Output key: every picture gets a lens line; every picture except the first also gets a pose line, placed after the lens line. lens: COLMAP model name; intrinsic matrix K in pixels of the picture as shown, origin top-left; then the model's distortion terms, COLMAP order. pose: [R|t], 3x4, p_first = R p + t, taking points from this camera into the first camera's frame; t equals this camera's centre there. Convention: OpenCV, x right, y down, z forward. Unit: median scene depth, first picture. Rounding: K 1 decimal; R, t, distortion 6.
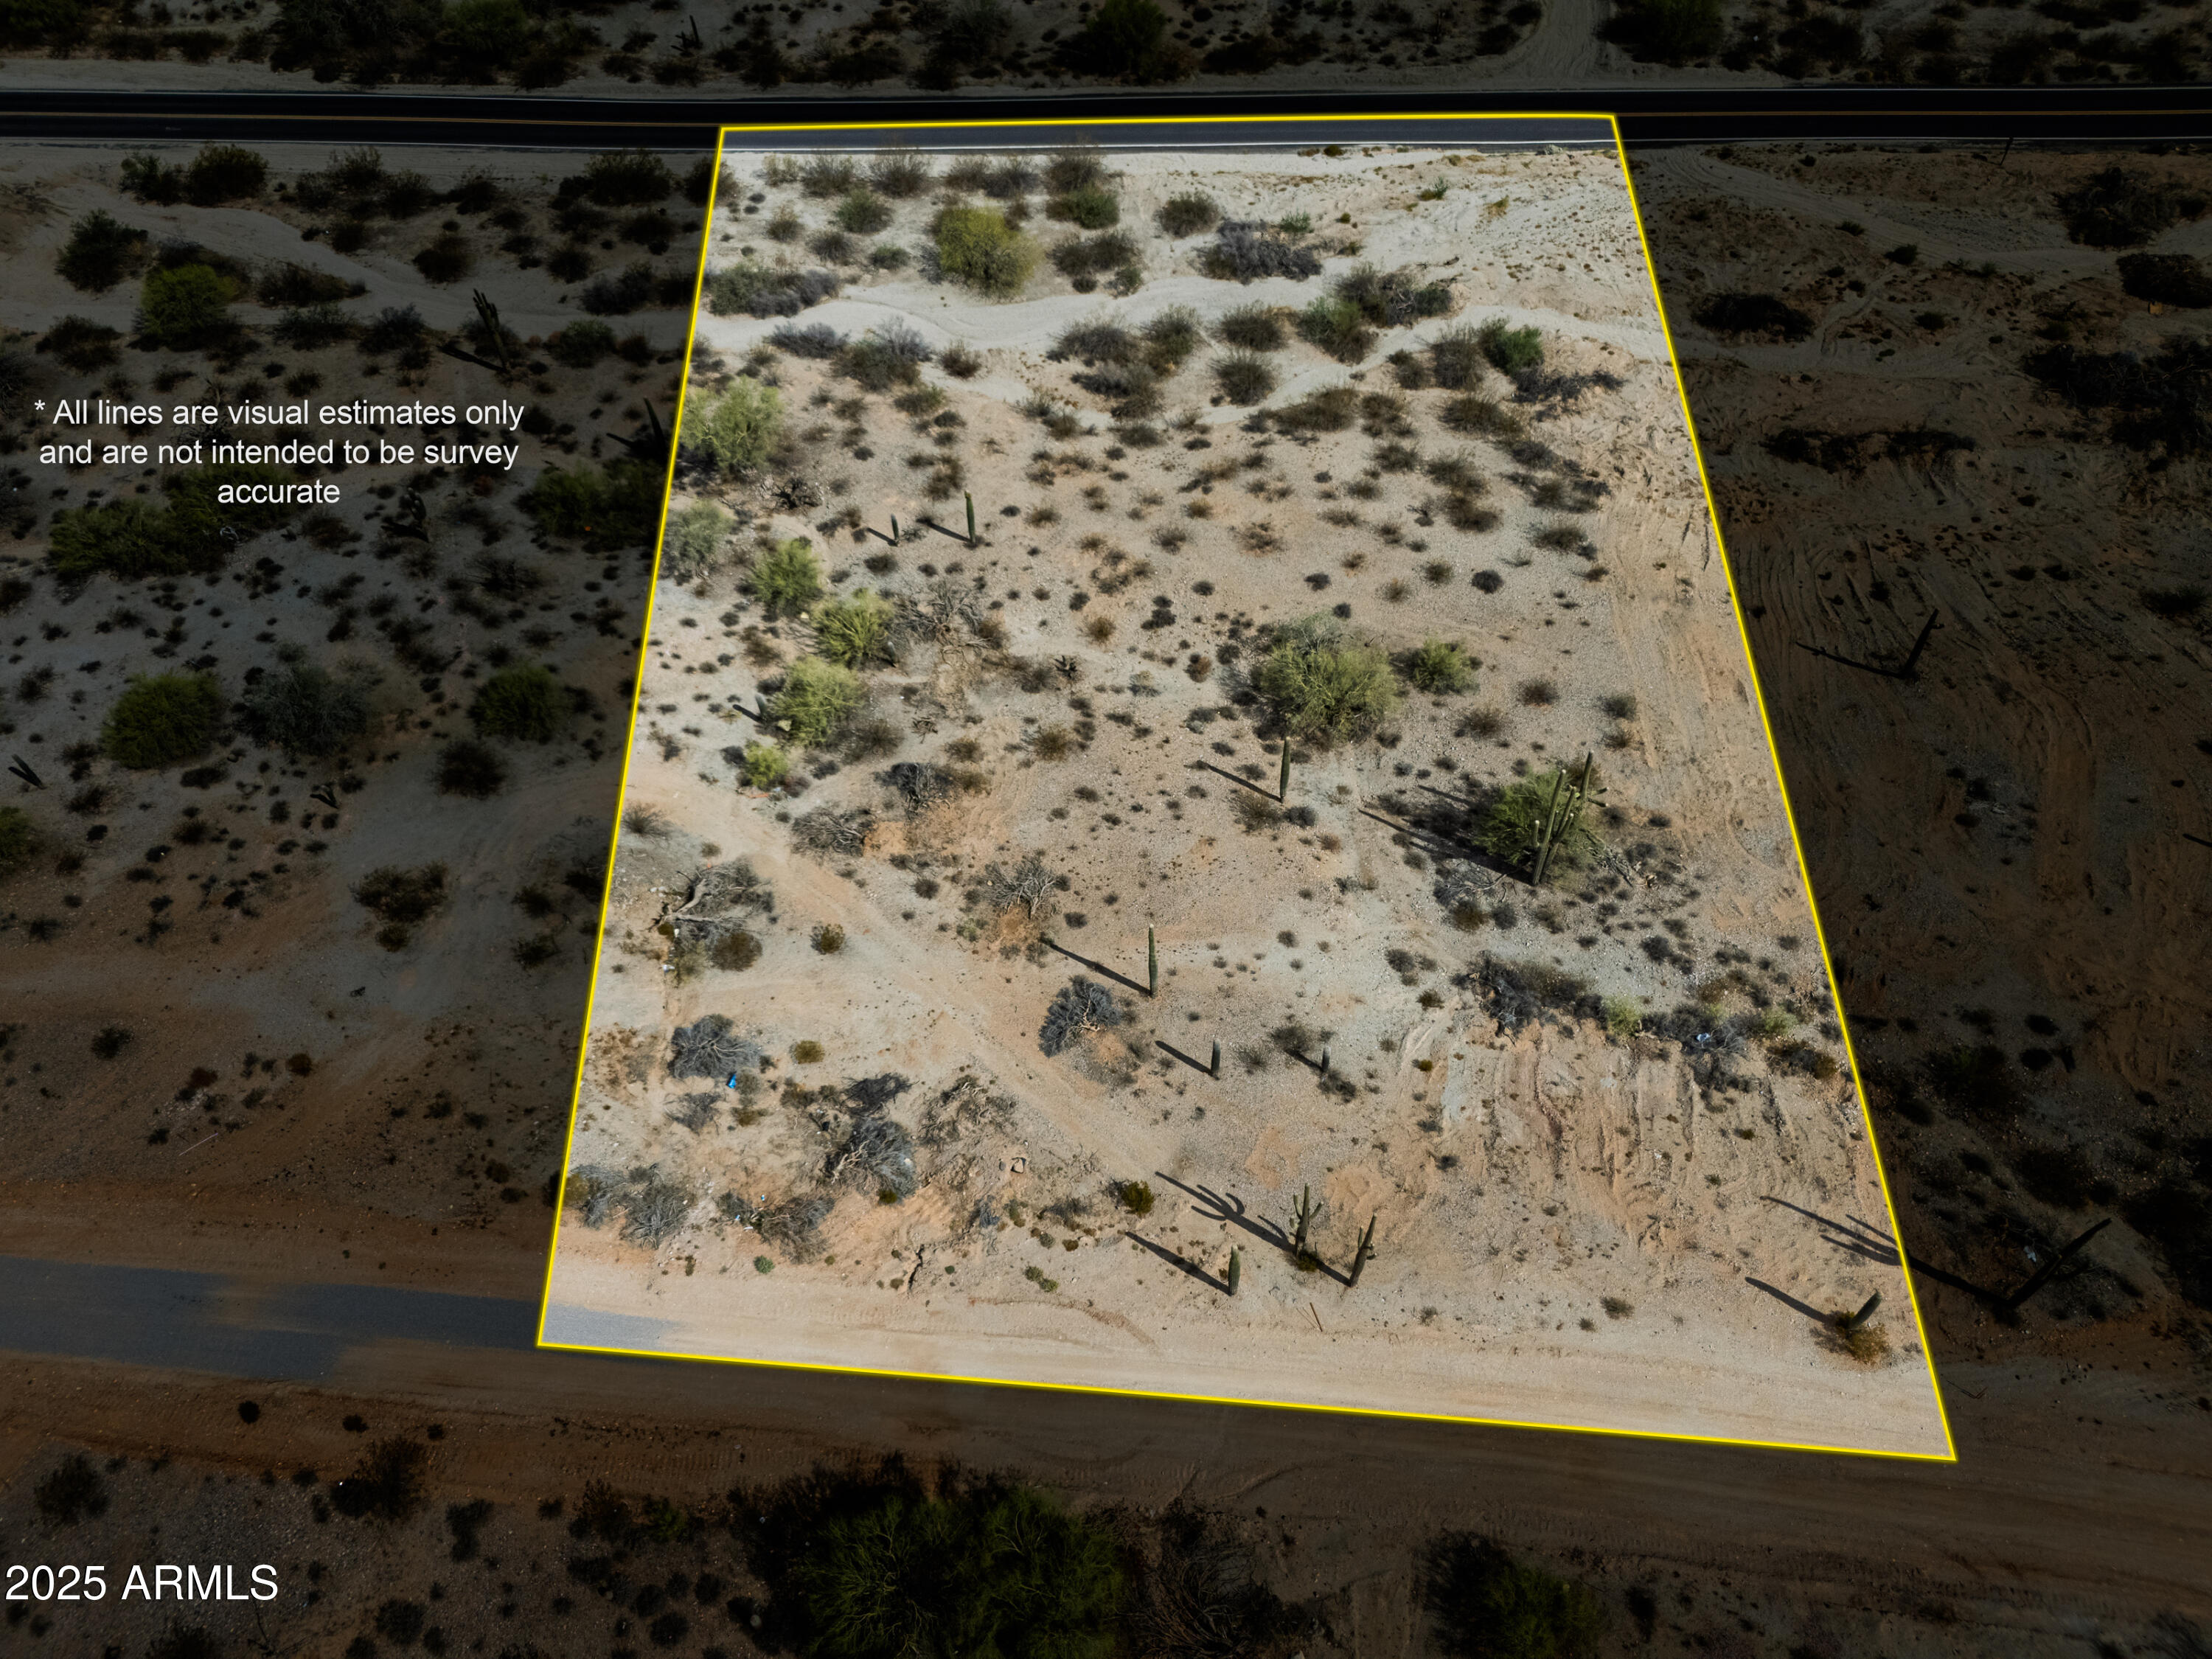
lens RADIAL K [[1638.3, 0, 1115.3], [0, 1638.3, 830.5], [0, 0, 1]] dist [0.051721, -0.038103]
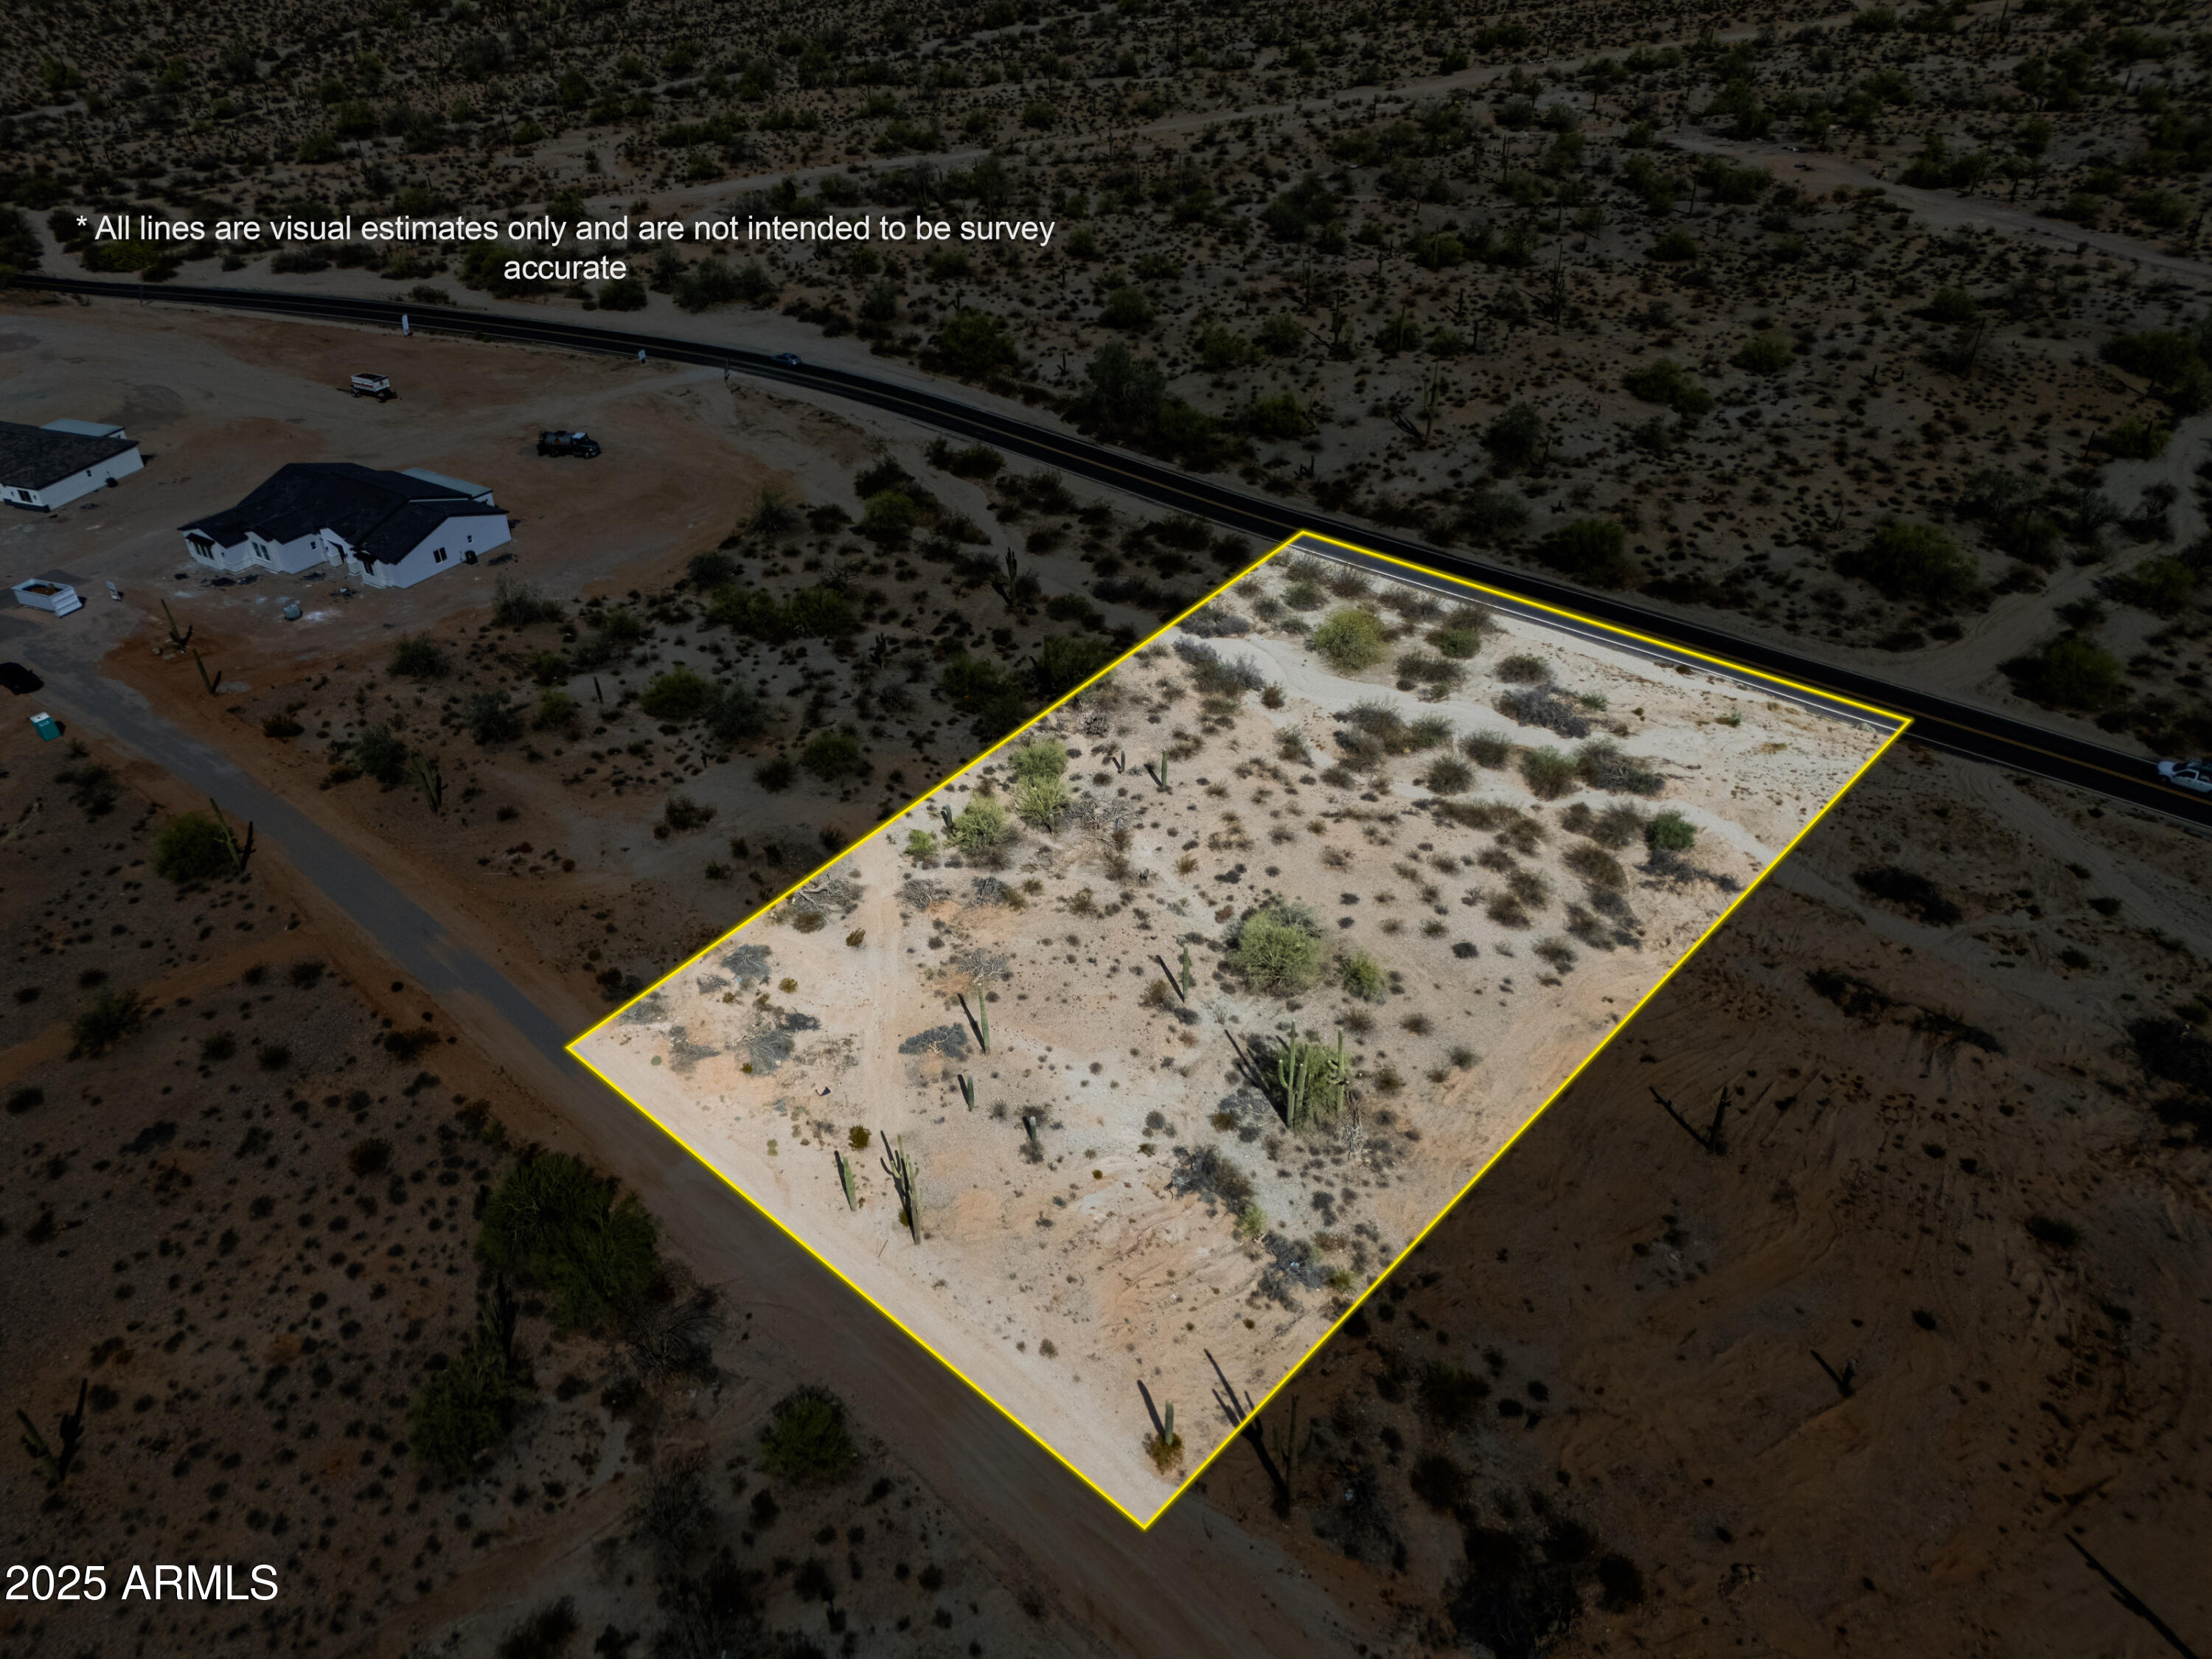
lens RADIAL K [[1636.6, 0, 1118.2], [0, 1636.6, 822.2], [0, 0, 1]] dist [0.109804, -0.148904]
pose [[0.790613, 0.355767, -0.498359, 0.611067], [-0.482034, 0.863516, -0.148270, 0.071224], [0.377592, 0.357450, 0.854198, -0.167410]]
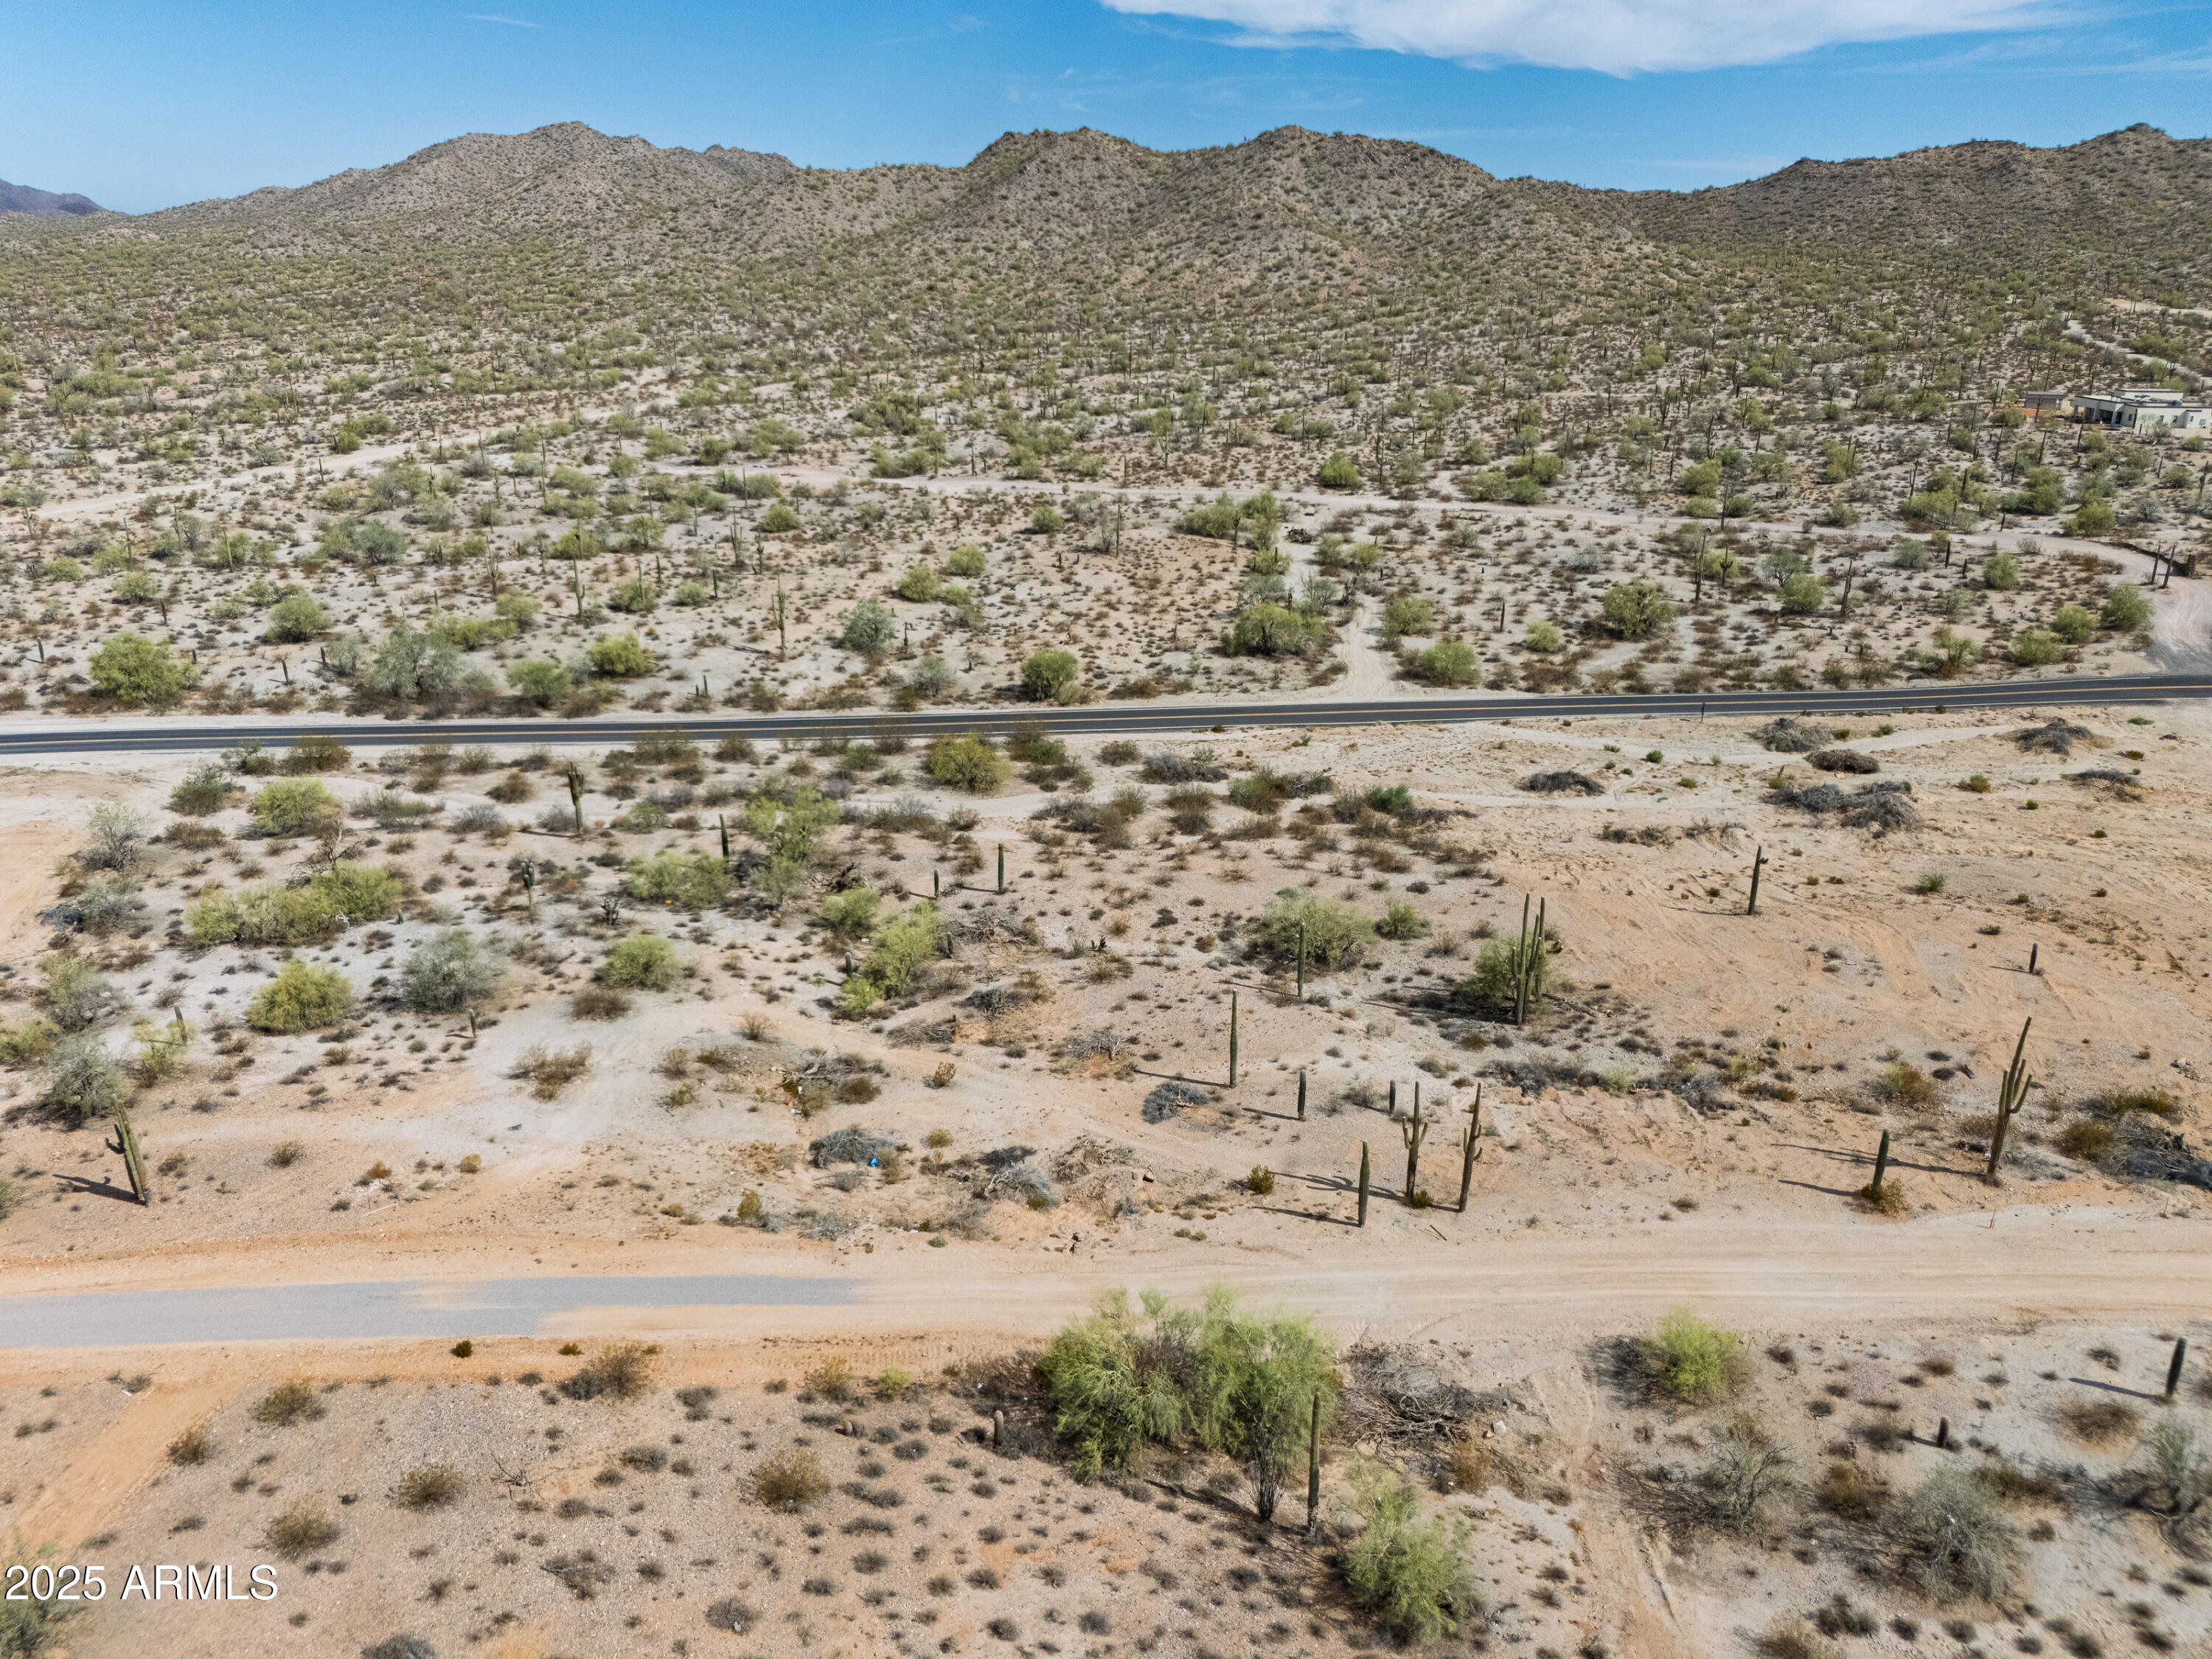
lens RADIAL K [[1638.3, 0, 1115.3], [0, 1638.3, 830.5], [0, 0, 1]] dist [0.051721, -0.038103]
pose [[0.990055, -0.012040, 0.140161, -0.186444], [0.084764, 0.846212, -0.526061, 0.467409], [-0.112273, 0.532710, 0.838818, -0.057265]]
